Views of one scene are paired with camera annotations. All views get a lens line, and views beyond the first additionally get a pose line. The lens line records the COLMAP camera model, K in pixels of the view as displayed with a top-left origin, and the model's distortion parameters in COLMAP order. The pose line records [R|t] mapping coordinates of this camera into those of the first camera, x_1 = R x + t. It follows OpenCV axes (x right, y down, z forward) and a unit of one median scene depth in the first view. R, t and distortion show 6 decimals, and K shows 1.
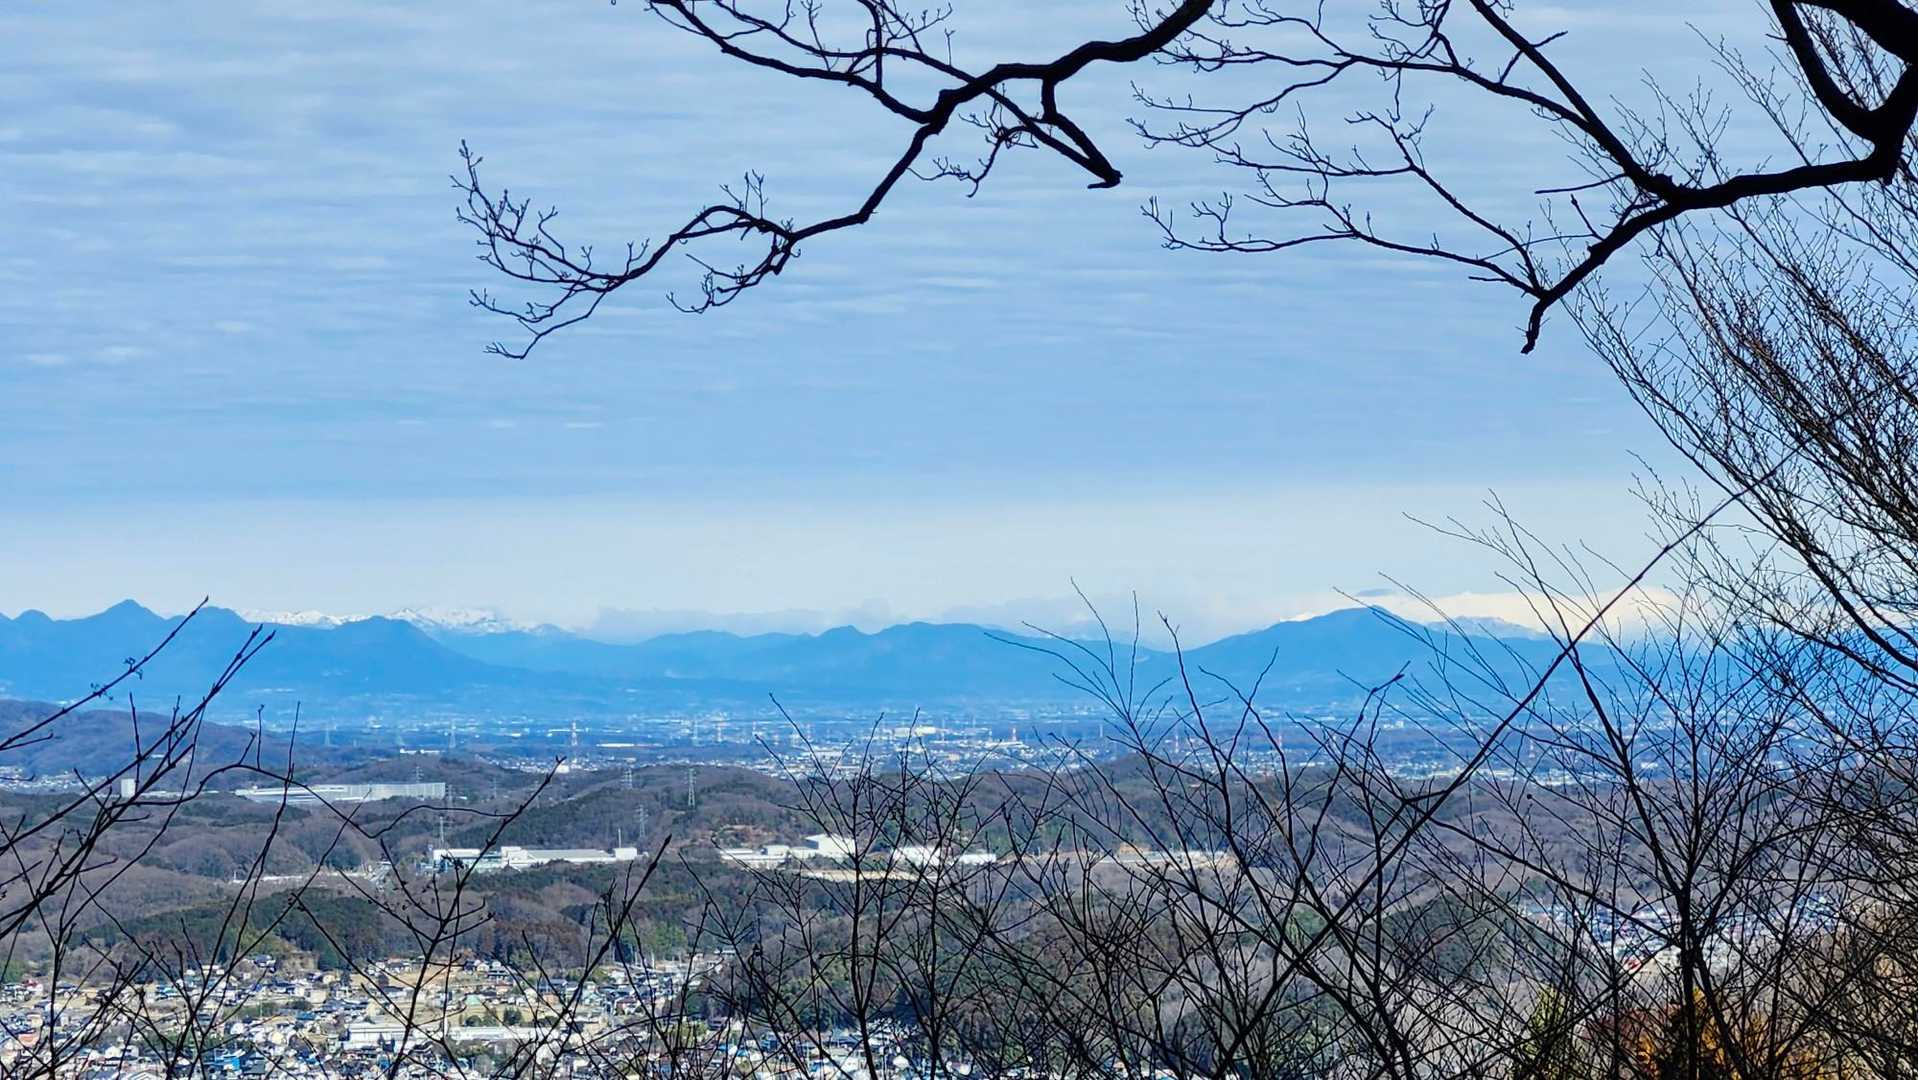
lens RADIAL K [[776.2, 0, 960.2], [0, 776.2, 534.6], [0, 0, 1]] dist [-0.001477, -0.000099]
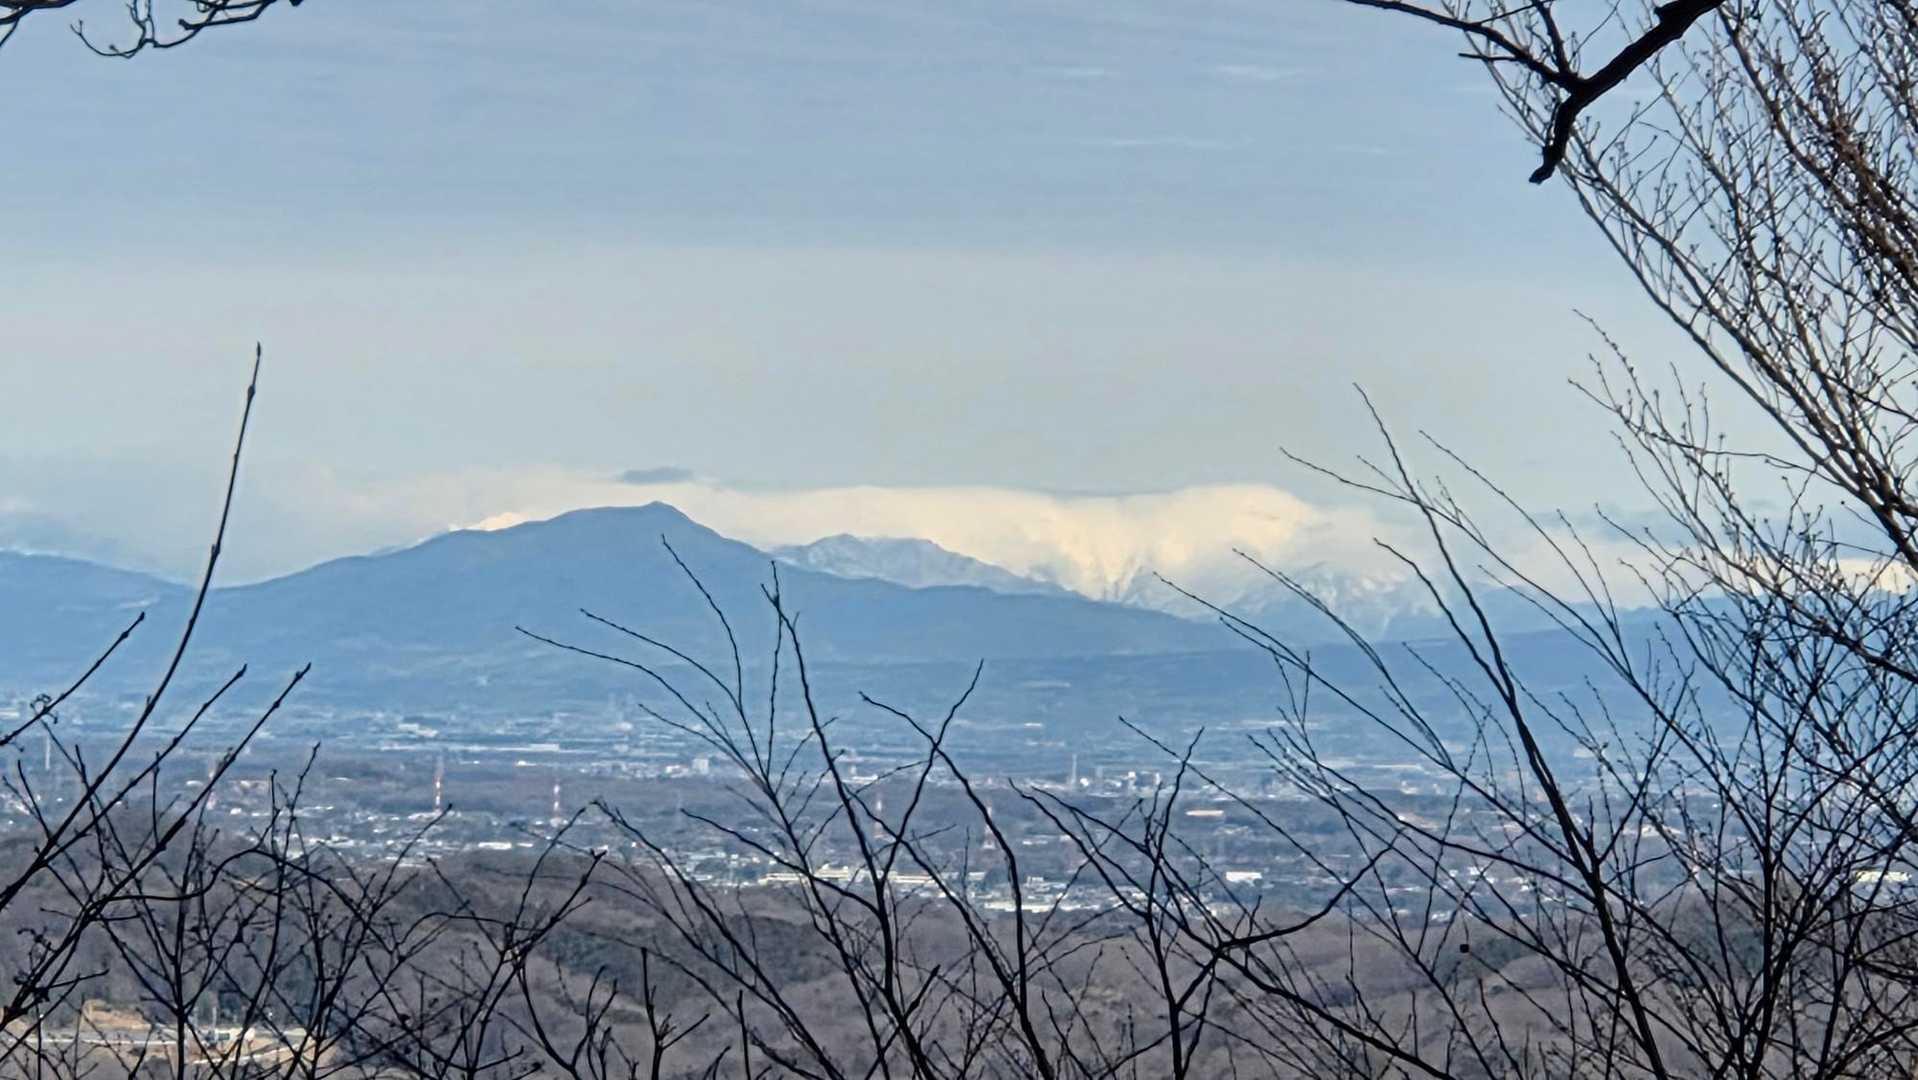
lens RADIAL K [[1167.5, 0, 958.1], [0, 1167.5, 543.1], [0, 0, 1]] dist [-0.008806, 0.000779]
pose [[0.999156, 0.038541, 0.014178, 0.433968], [-0.038689, 0.999198, 0.010333, 0.062605], [-0.013768, -0.010873, 0.999846, 0.195871]]
